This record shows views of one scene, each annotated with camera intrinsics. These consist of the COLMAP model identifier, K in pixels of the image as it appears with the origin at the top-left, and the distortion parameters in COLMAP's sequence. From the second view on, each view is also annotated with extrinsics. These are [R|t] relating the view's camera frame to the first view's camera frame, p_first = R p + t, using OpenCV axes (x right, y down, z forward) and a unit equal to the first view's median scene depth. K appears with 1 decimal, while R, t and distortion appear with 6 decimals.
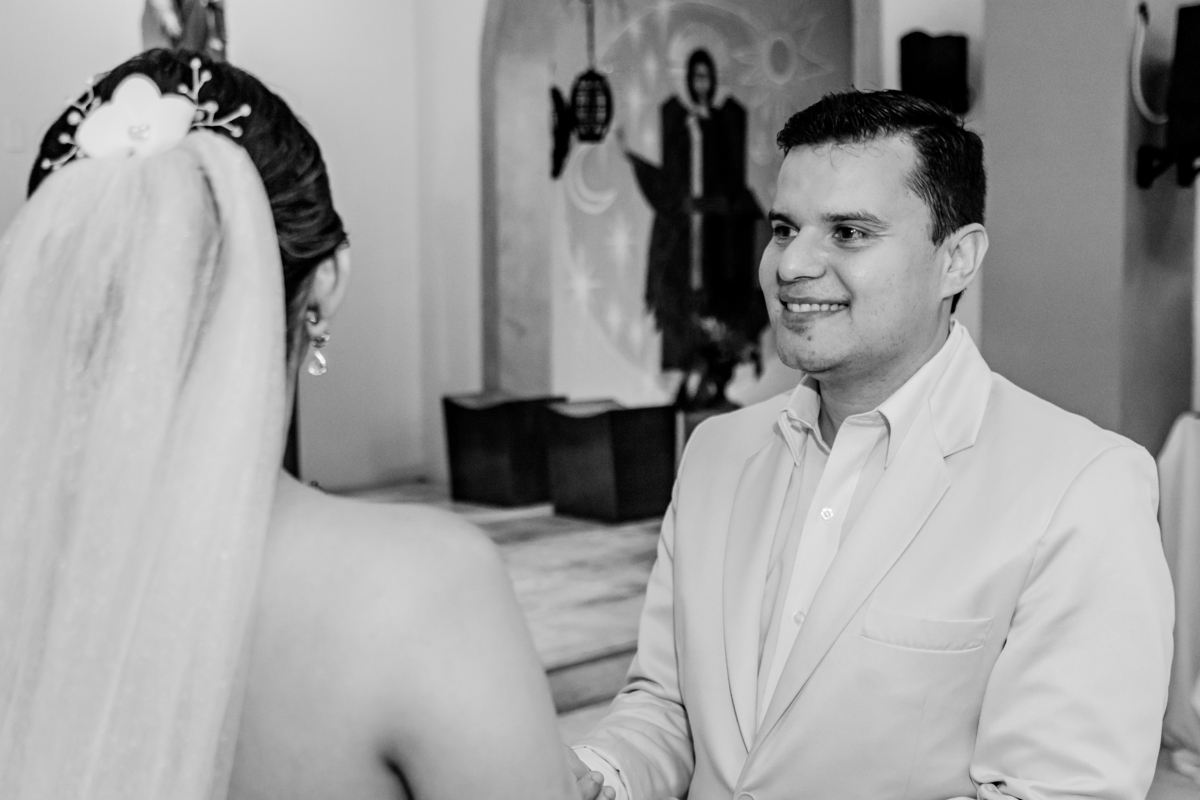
lens RADIAL K [[1530.2, 0, 598.5], [0, 1530.2, 400.3], [0, 0, 1]] dist [0.025590, 0.000000]
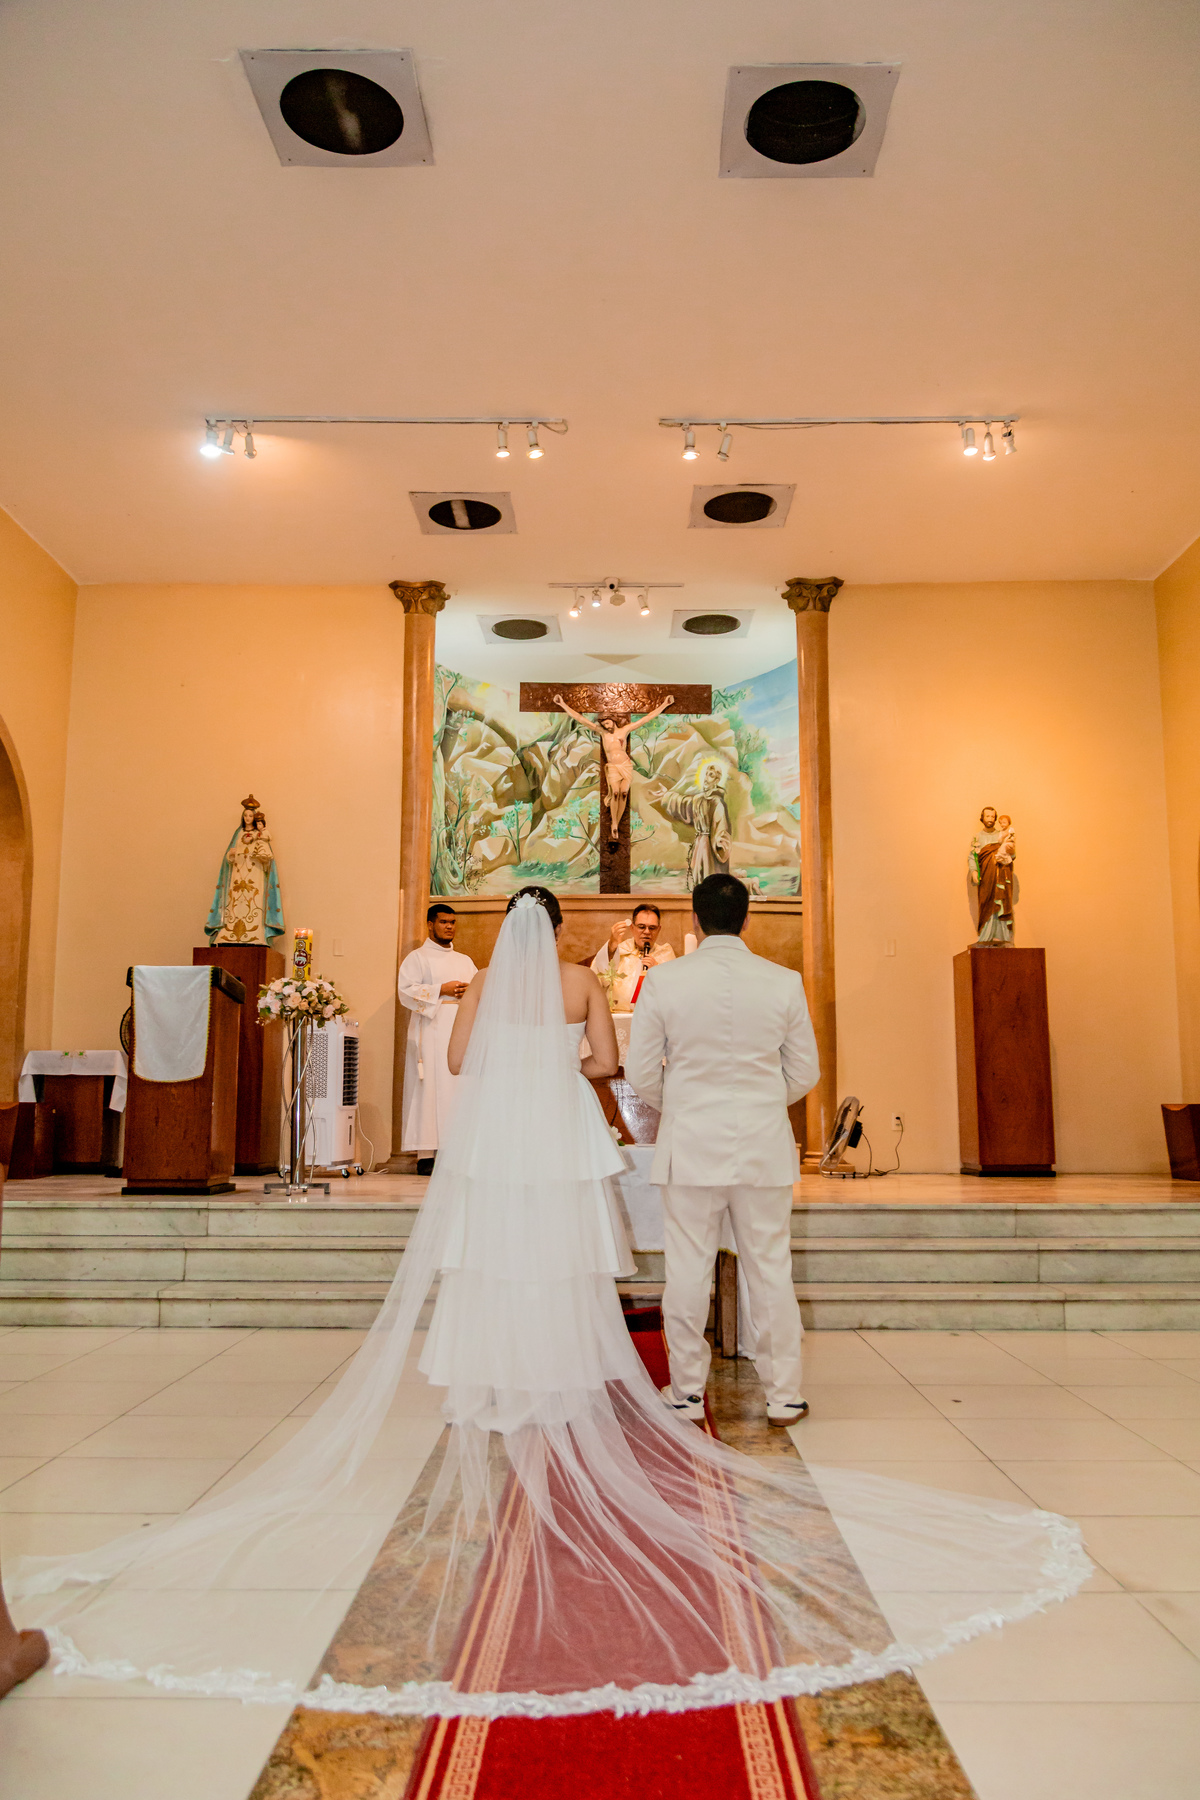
lens RADIAL K [[1461.7, 0, 614.5], [0, 1461.7, 896.8], [0, 0, 1]] dist [0.021460, -0.009208]
pose [[0.697385, -0.098694, -0.709868, 0.560013], [-0.071862, 0.975852, -0.206273, 0.132872], [0.713084, 0.194865, 0.673453, -0.362416]]
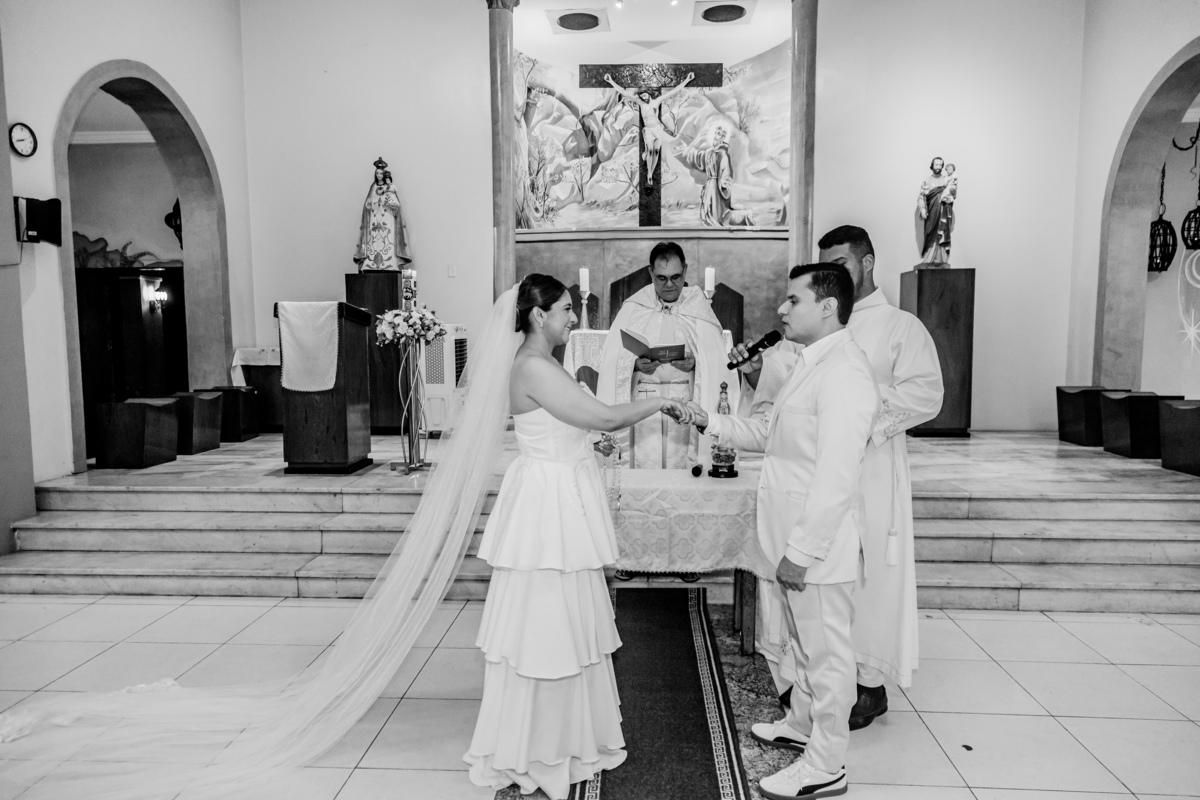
lens RADIAL K [[809.4, 0, 602.1], [0, 809.4, 397.1], [0, 0, 1]] dist [0.009448, 0.002388]
pose [[0.656473, 0.071094, -0.750991, 0.308156], [-0.070269, 0.996984, 0.032957, 0.018138], [0.751069, 0.031136, 0.659489, -0.132726]]
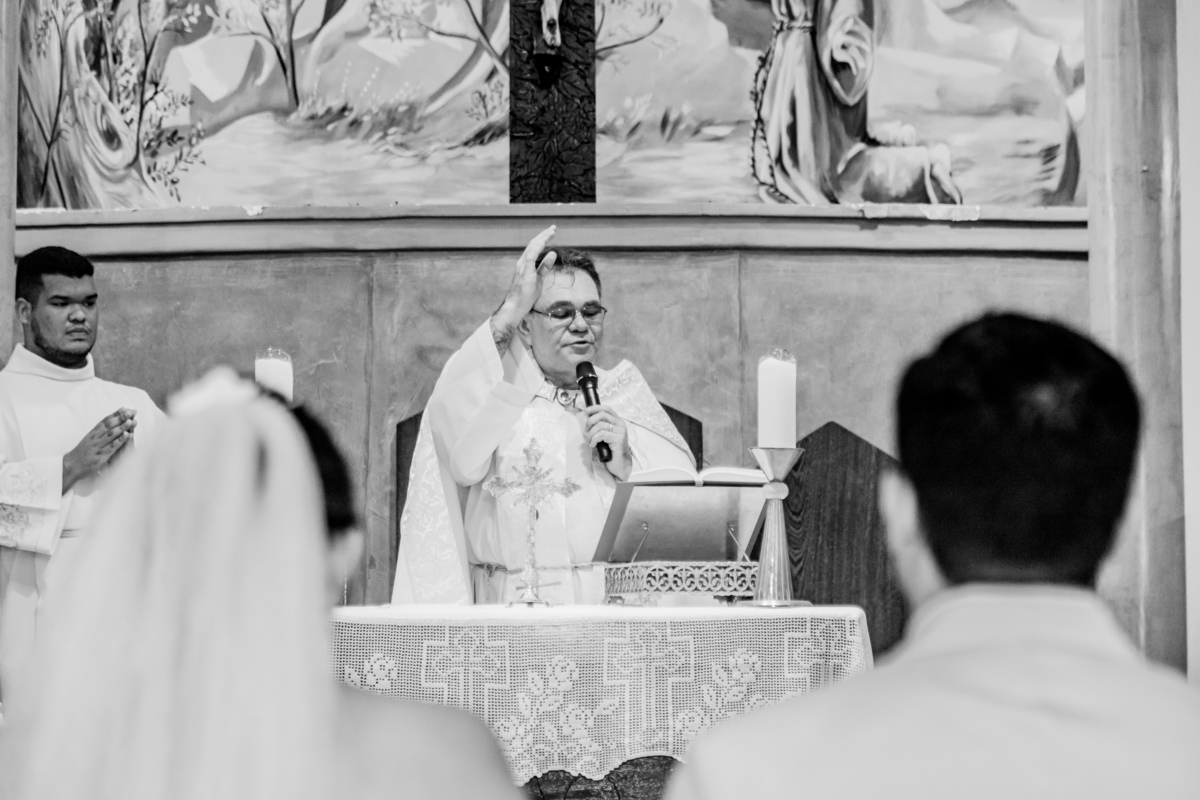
lens RADIAL K [[3114.9, 0, 606.5], [0, 3114.9, 392.7], [0, 0, 1]] dist [-0.002269, 0.000000]
pose [[0.703559, -0.041343, -0.709433, 0.282086], [-0.066805, 0.990037, -0.123948, 0.016279], [0.707490, 0.134598, 0.693788, -0.086831]]
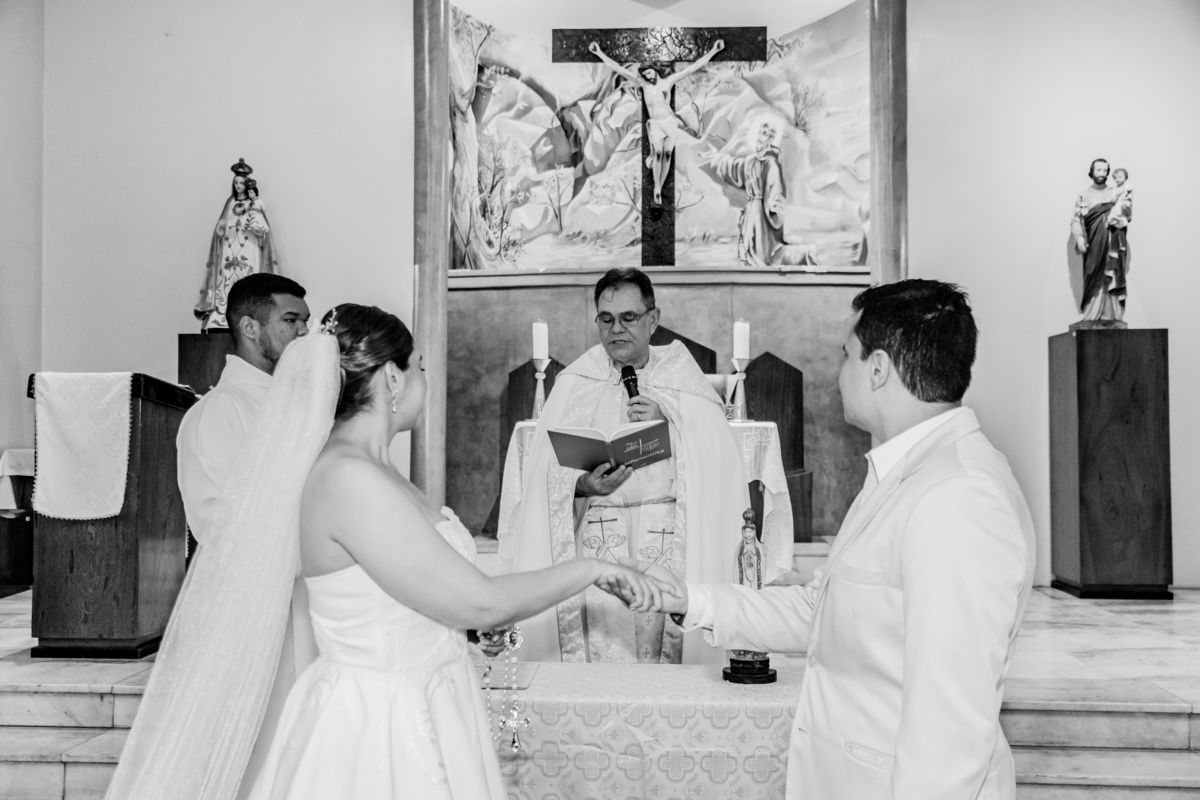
lens RADIAL K [[1134.8, 0, 601.9], [0, 1134.8, 408.5], [0, 0, 1]] dist [0.022603, 0.000000]
pose [[0.645163, -0.002143, -0.764042, 0.236429], [-0.075705, 0.994896, -0.066716, 0.014946], [0.760285, 0.100885, 0.641708, -0.022121]]
